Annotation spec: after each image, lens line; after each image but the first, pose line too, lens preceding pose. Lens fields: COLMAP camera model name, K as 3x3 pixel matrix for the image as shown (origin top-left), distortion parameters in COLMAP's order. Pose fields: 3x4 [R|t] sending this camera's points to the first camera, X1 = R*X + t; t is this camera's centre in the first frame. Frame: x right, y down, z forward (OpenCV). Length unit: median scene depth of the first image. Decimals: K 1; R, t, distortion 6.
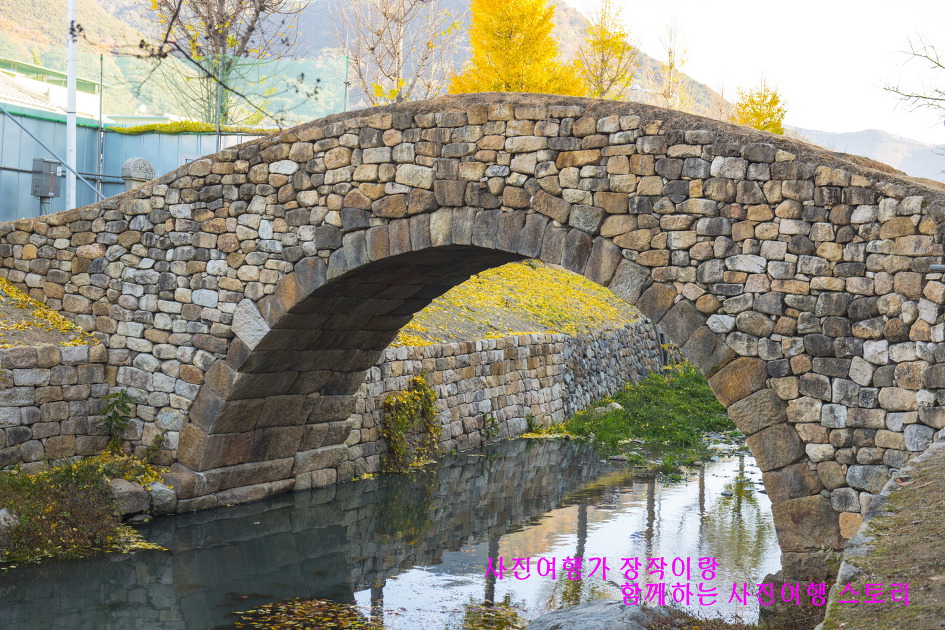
lens RADIAL K [[1417.6, 0, 472.2], [0, 1417.6, 314.7], [0, 0, 1]] dist [0.175904, 0.000000]
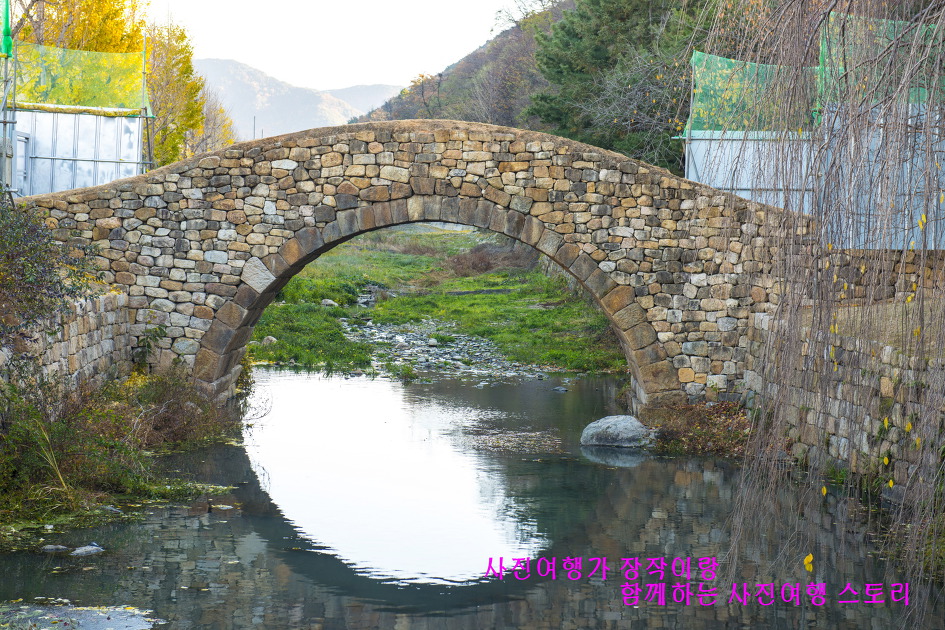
lens RADIAL K [[1852.8, 0, 472.9], [0, 1852.8, 314.4], [0, 0, 1]] dist [0.196672, 0.000000]
pose [[0.854218, -0.039426, 0.518419, -1.038622], [0.019340, 0.998840, 0.044096, -0.034973], [-0.519556, -0.027642, 0.853989, -0.764380]]
